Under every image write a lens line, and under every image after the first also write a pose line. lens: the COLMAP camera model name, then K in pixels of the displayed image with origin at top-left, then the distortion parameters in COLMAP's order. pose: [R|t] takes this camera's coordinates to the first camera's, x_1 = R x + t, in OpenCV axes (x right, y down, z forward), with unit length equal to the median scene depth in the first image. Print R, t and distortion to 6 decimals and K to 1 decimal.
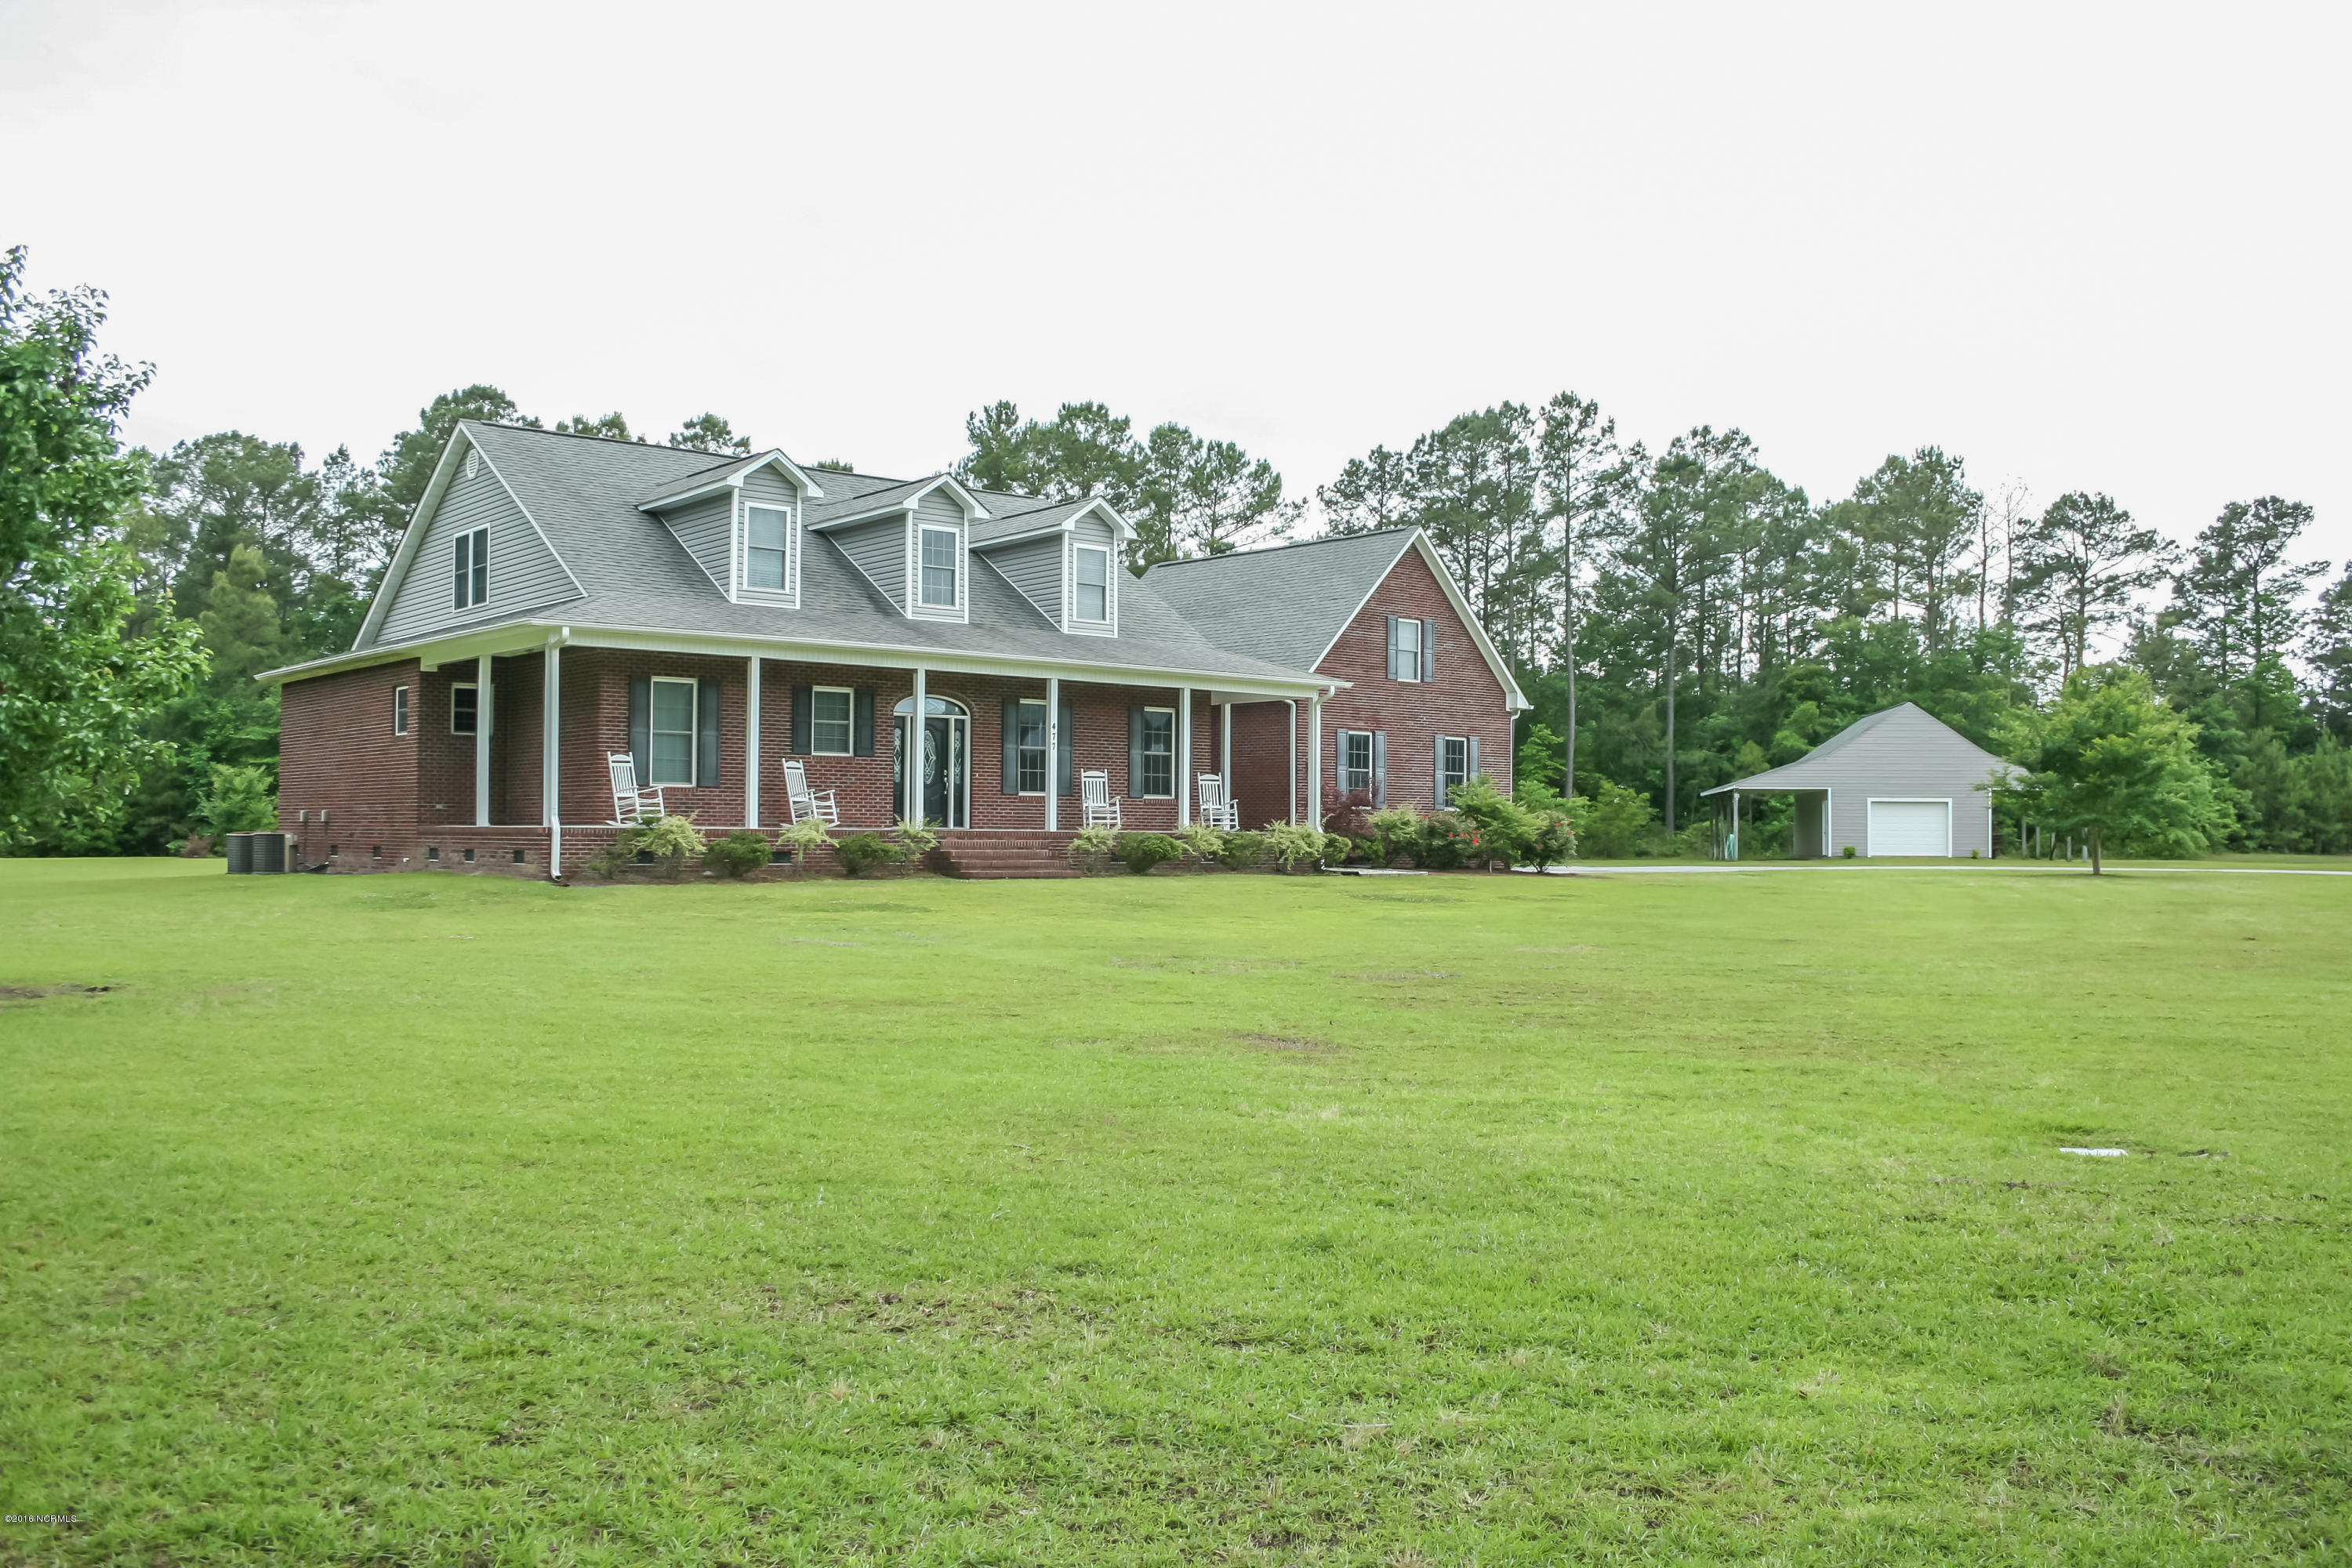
lens RADIAL K [[1972.1, 0, 1270.1], [0, 1972.1, 759.0], [0, 0, 1]] dist [-0.191057, 0.277682]
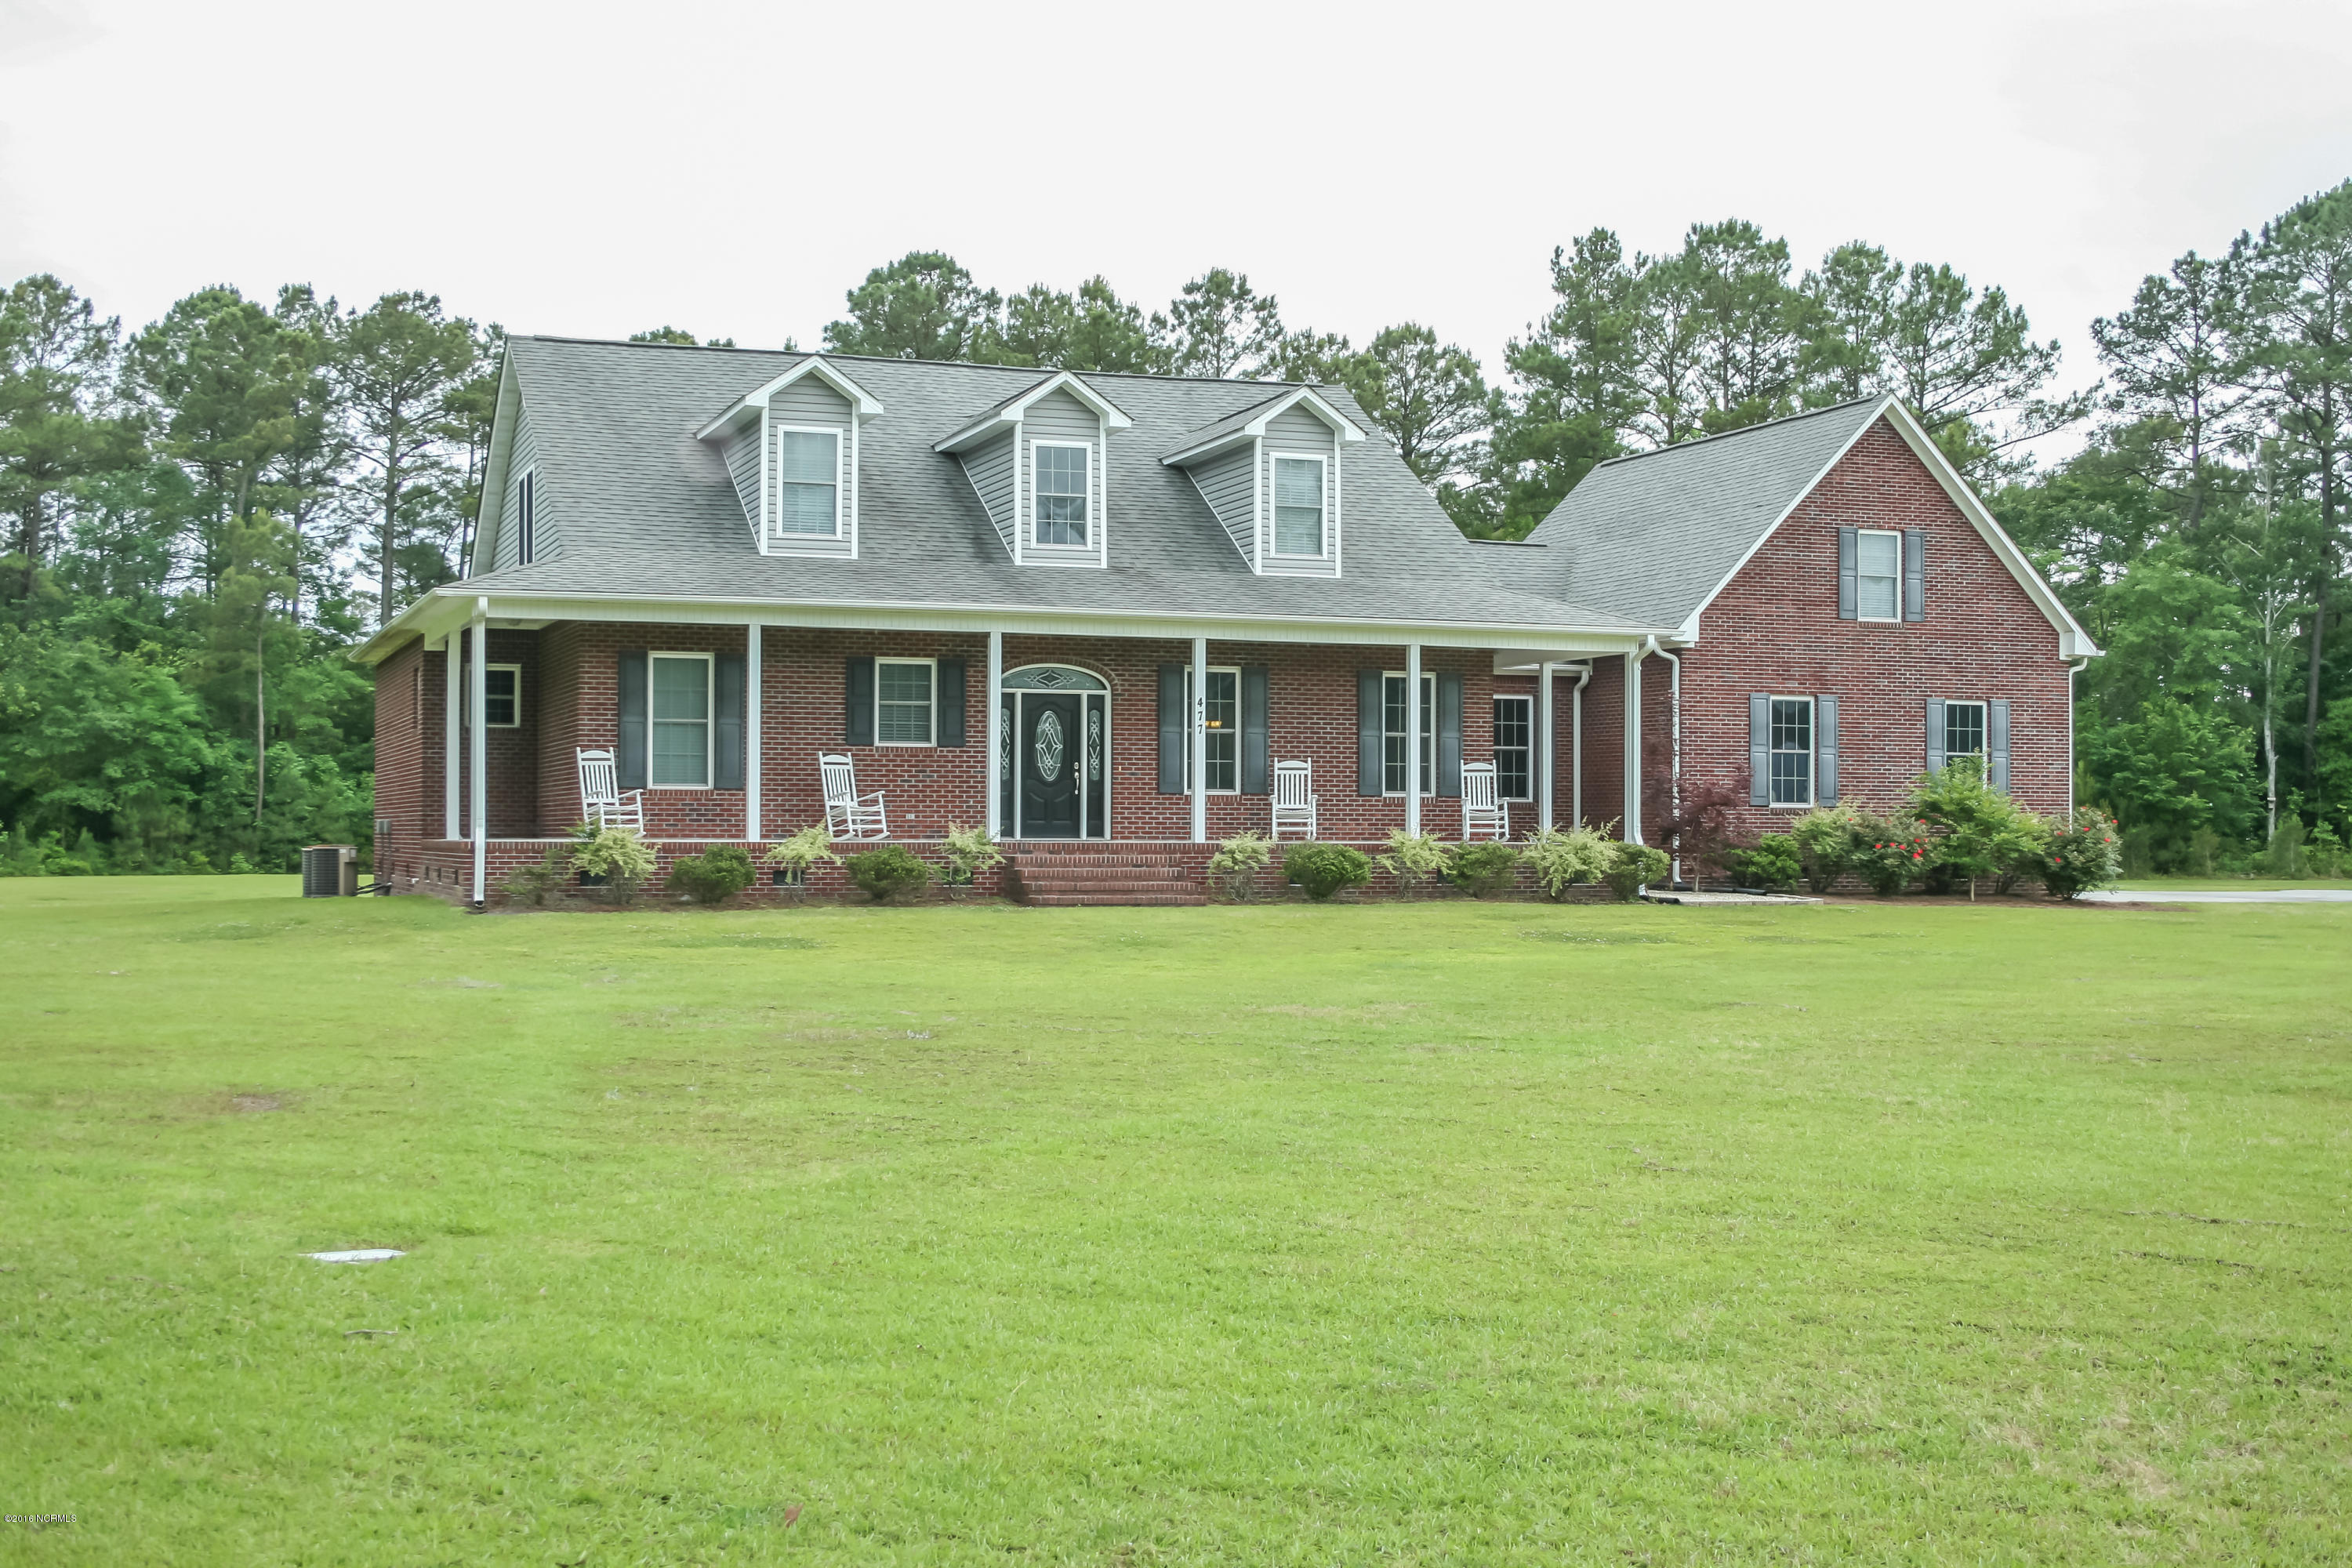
lens RADIAL K [[2849.0, 0, 1256.7], [0, 2849.0, 782.3], [0, 0, 1]] dist [-0.060752, 0.010619]
pose [[0.930345, -0.010188, -0.366543, 0.235671], [0.016414, 0.999769, 0.013873, -0.000749], [0.366317, -0.018923, 0.930298, 0.001584]]
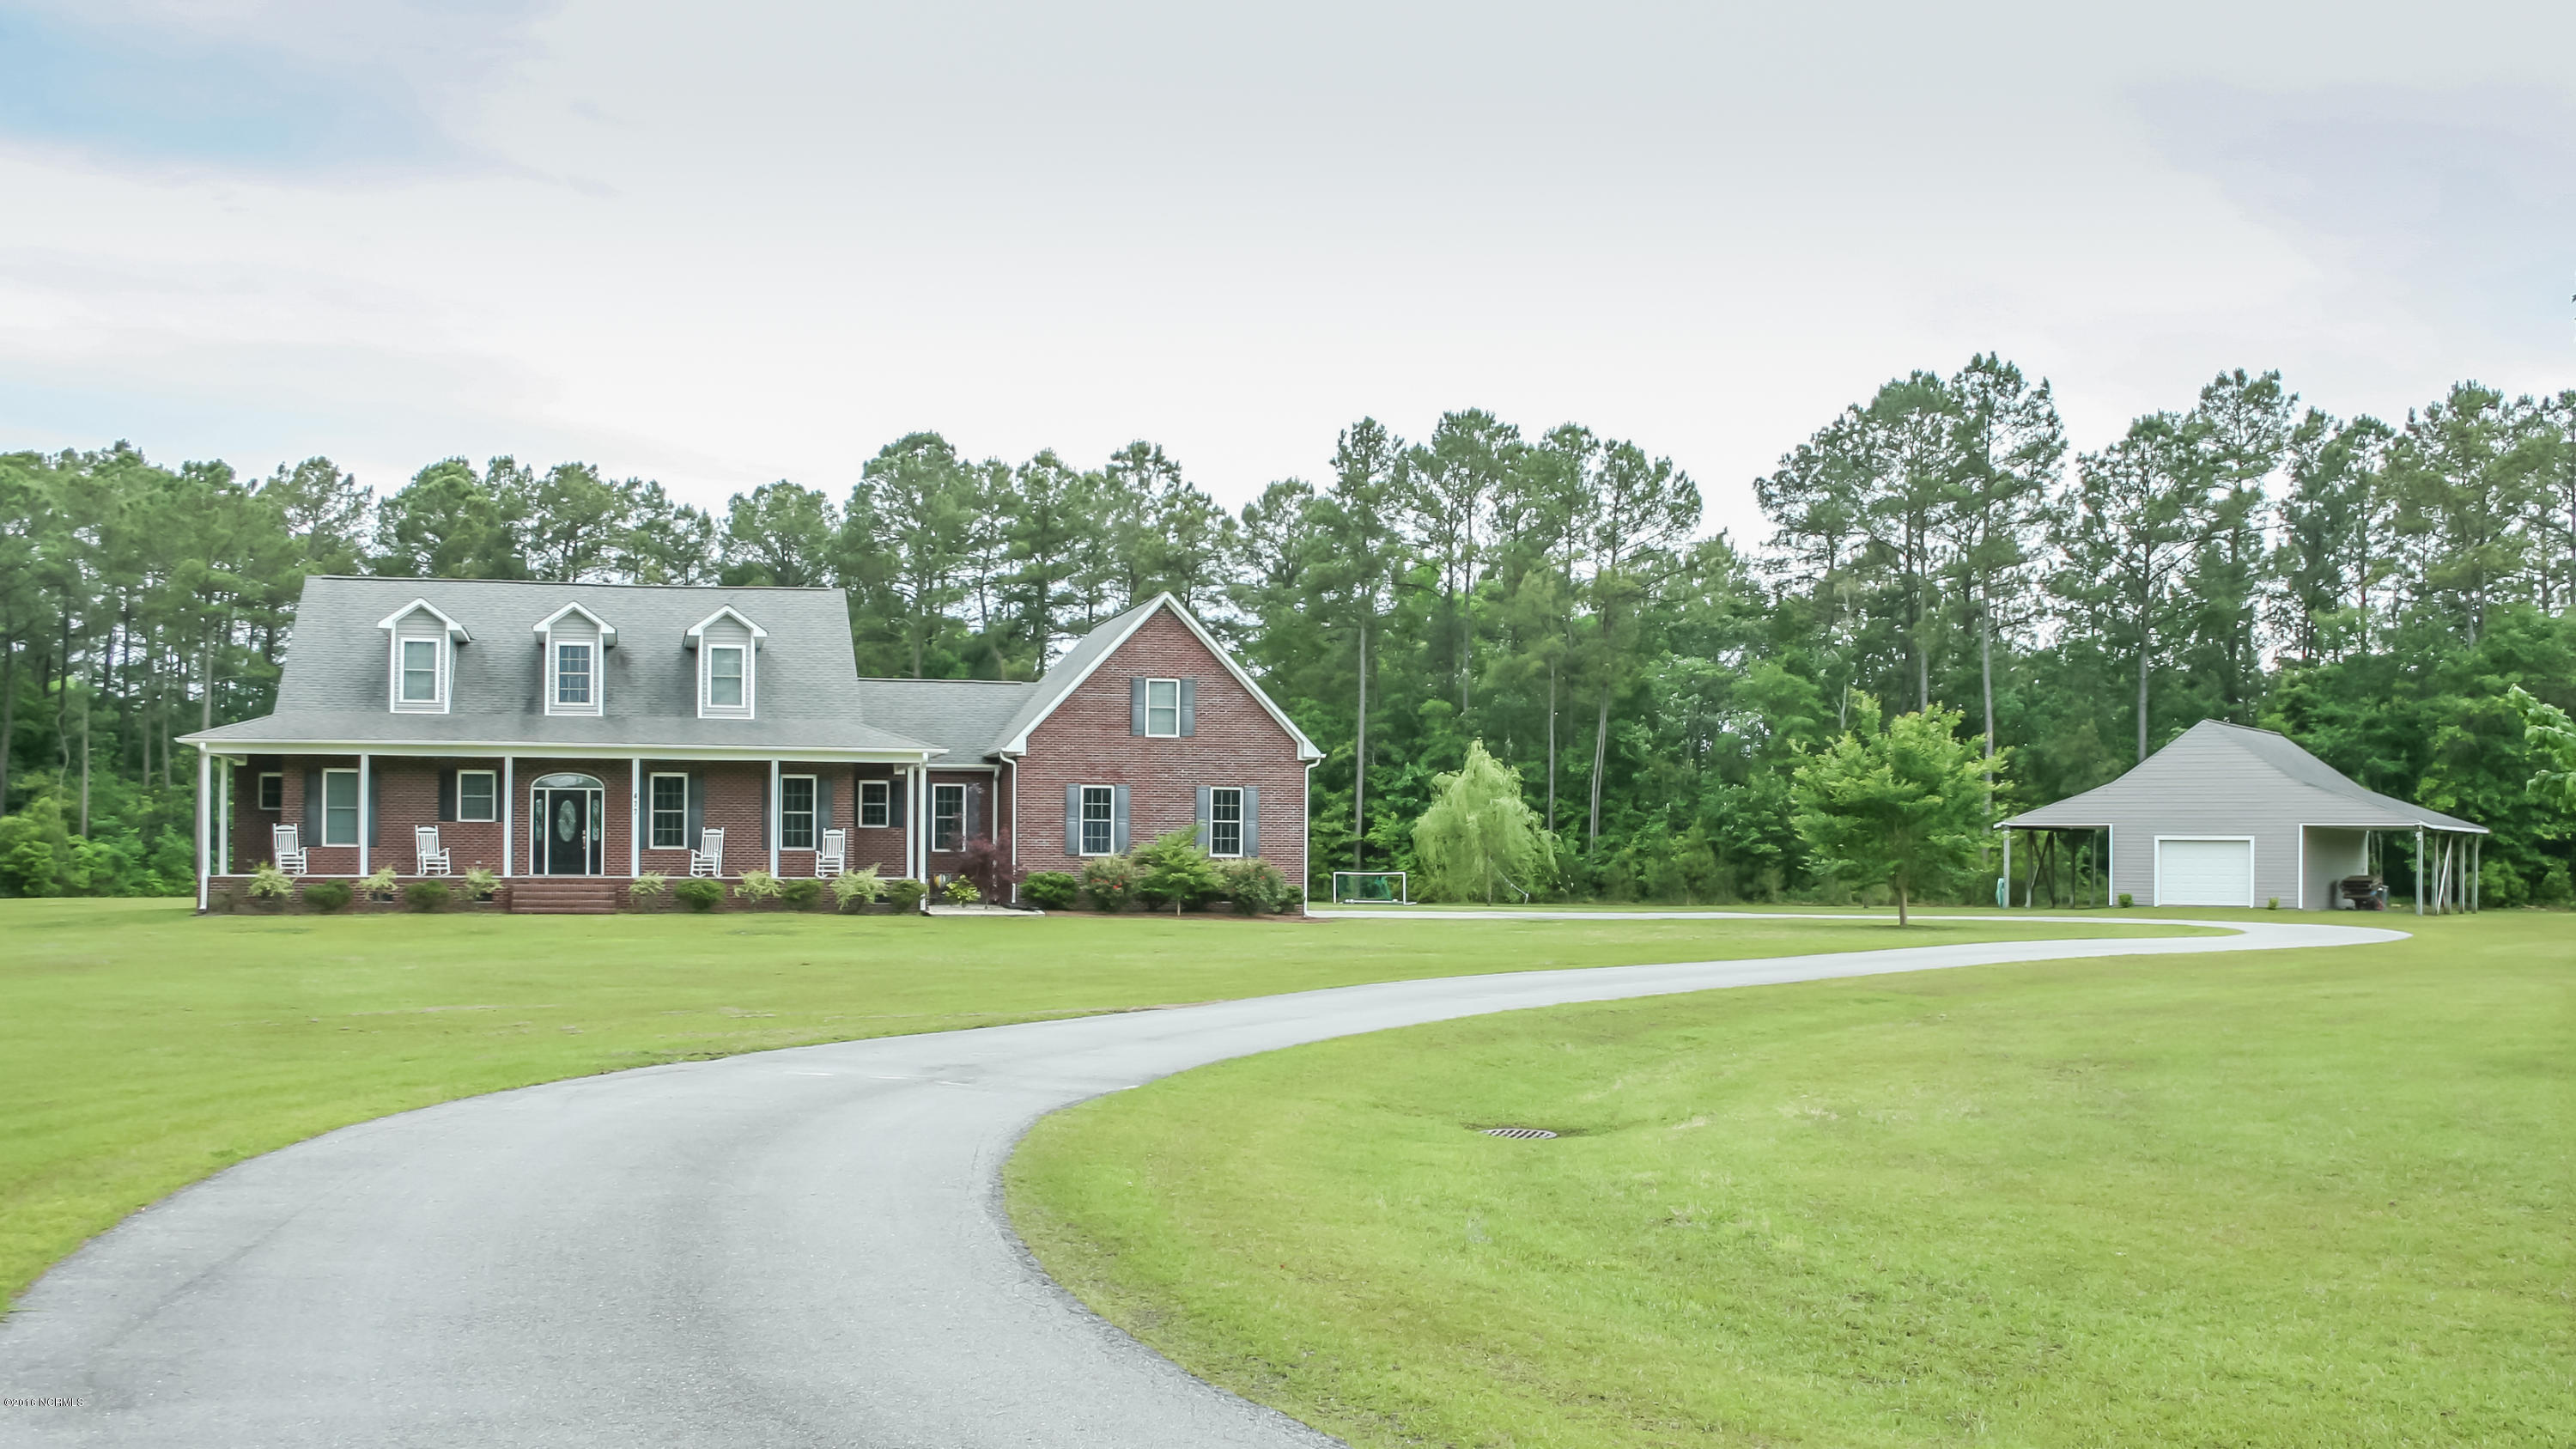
lens RADIAL K [[2588.3, 0, 1419.5], [0, 2588.3, 852.8], [0, 0, 1]] dist [-0.148592, -0.013889]
pose [[0.900029, -0.005448, -0.435796, 0.826187], [0.017979, 0.999535, 0.024636, -0.008743], [0.435459, -0.030009, 0.899708, -0.208381]]
